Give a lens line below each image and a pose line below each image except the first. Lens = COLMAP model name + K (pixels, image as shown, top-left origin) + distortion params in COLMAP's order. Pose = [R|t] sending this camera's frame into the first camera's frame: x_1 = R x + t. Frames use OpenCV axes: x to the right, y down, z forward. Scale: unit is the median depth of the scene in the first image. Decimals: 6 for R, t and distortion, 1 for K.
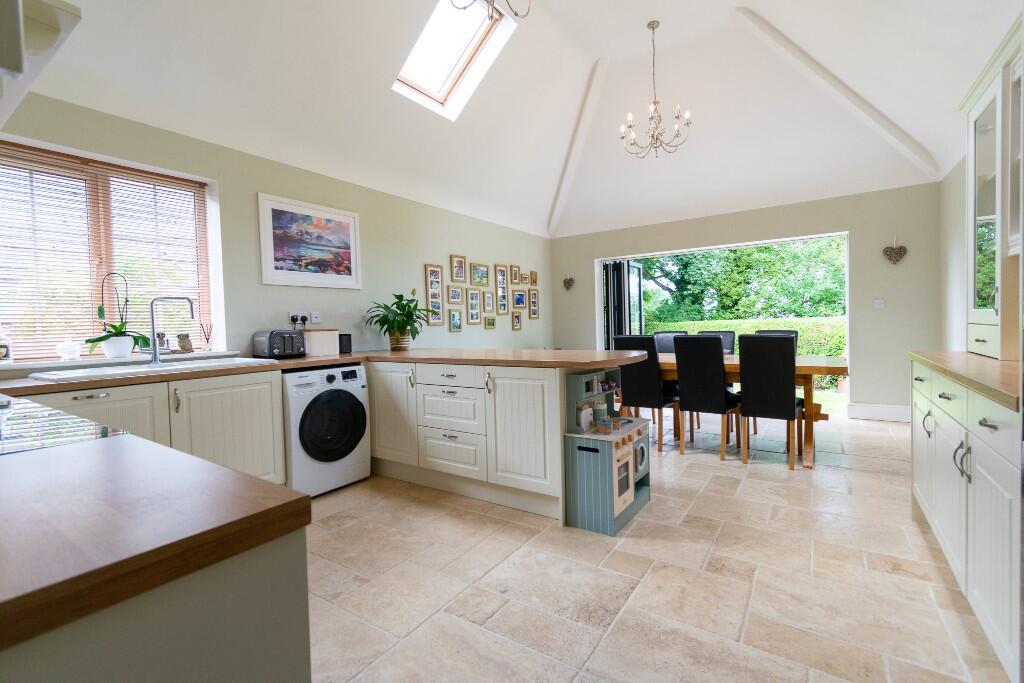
lens RADIAL K [[451.1, 0, 514.0], [0, 451.1, 336.7], [0, 0, 1]] dist [-0.000686, 0.000009]
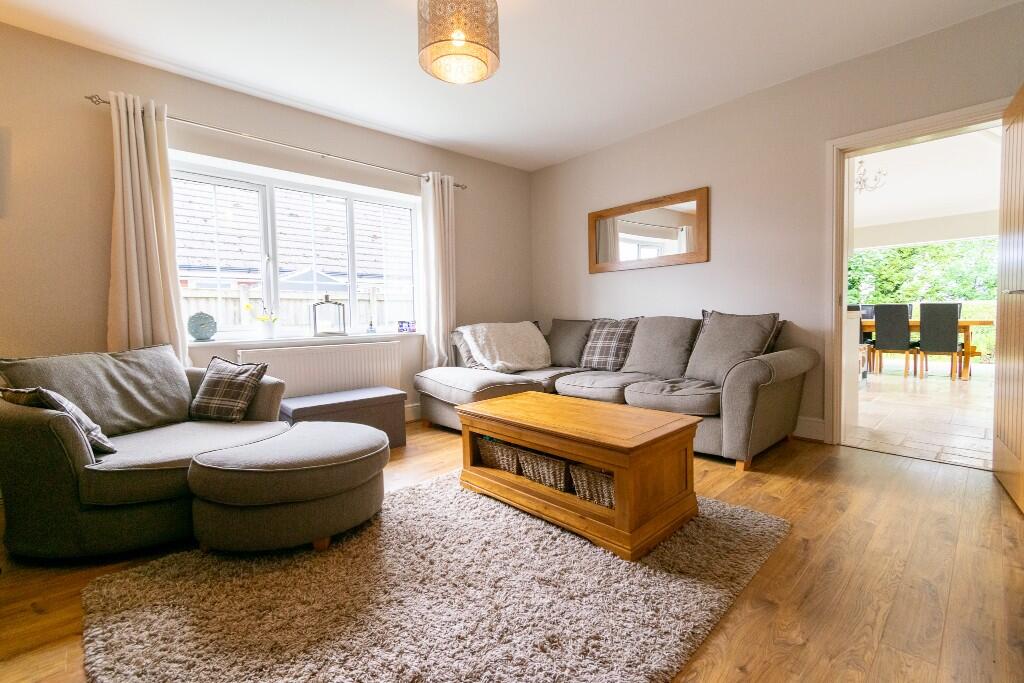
lens RADIAL K [[451.1, 0, 514.0], [0, 451.1, 336.7], [0, 0, 1]] dist [-0.000686, 0.000009]
pose [[0.973379, 0.019367, -0.228383, -0.185086], [-0.012956, 0.999480, 0.029534, 0.027274], [0.228836, -0.025789, 0.973123, -0.311079]]
